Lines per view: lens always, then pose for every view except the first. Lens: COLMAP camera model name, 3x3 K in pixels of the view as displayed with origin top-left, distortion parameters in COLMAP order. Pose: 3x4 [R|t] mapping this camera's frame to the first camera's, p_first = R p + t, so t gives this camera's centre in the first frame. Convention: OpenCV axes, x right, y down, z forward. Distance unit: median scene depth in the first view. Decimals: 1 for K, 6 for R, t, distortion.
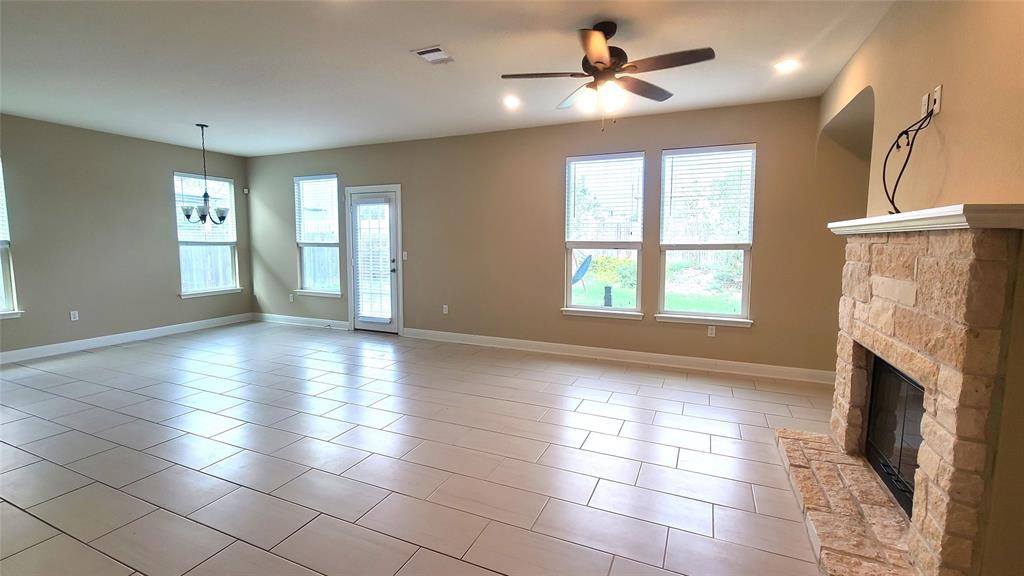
lens RADIAL K [[441.5, 0, 509.2], [0, 441.5, 283.6], [0, 0, 1]] dist [-0.000682, 0.000043]
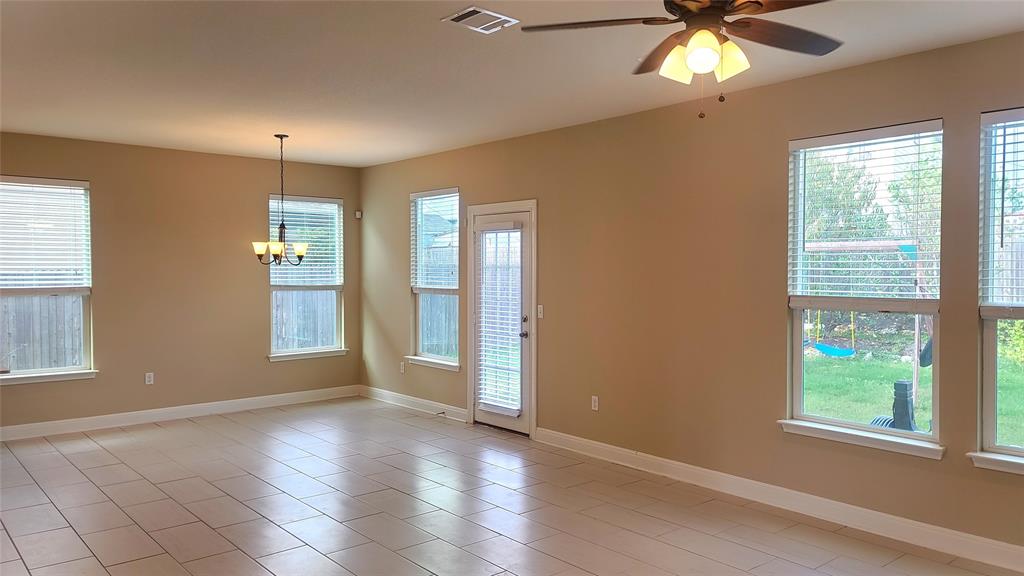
lens RADIAL K [[745.4, 0, 515.9], [0, 745.4, 291.2], [0, 0, 1]] dist [0.056735, -0.002882]
pose [[0.902312, 0.010095, -0.430965, 0.189433], [-0.039080, 0.997525, -0.058455, -0.028519], [0.429308, 0.069587, 0.900473, 0.027270]]
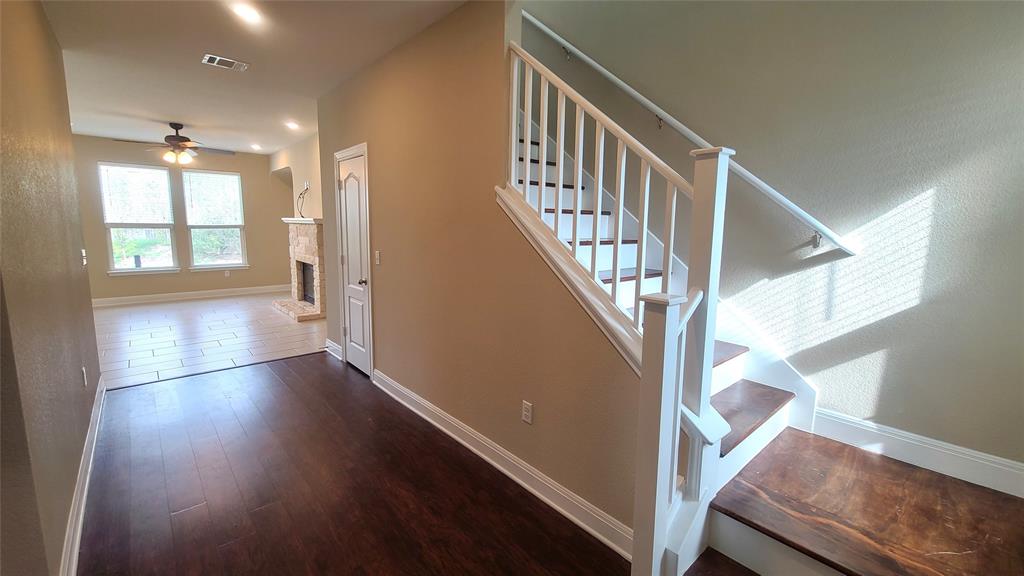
lens RADIAL K [[420.9, 0, 514.3], [0, 420.9, 277.8], [0, 0, 1]] dist [-0.001826, -0.000589]
pose [[0.410918, -0.113343, 0.904599, -0.460403], [0.073368, 0.993135, 0.091108, 0.040579], [-0.908715, 0.028931, 0.416412, -0.585258]]
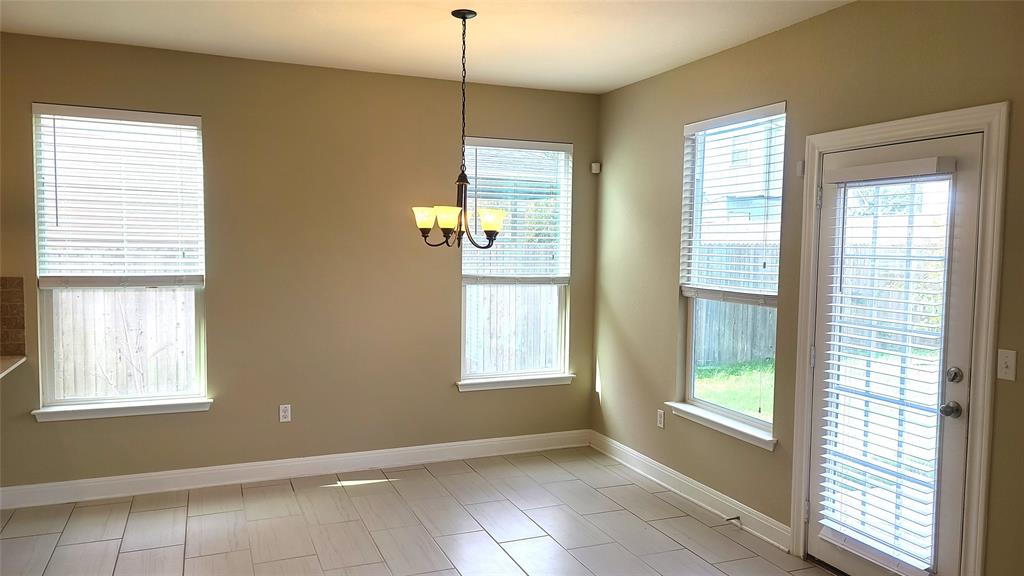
lens RADIAL K [[745.4, 0, 515.9], [0, 745.4, 291.2], [0, 0, 1]] dist [0.056735, -0.002882]
pose [[0.725682, 0.050861, -0.686148, -0.136280], [-0.078190, 0.996900, -0.008799, -0.080008], [0.683573, 0.060036, 0.727409, 0.453078]]
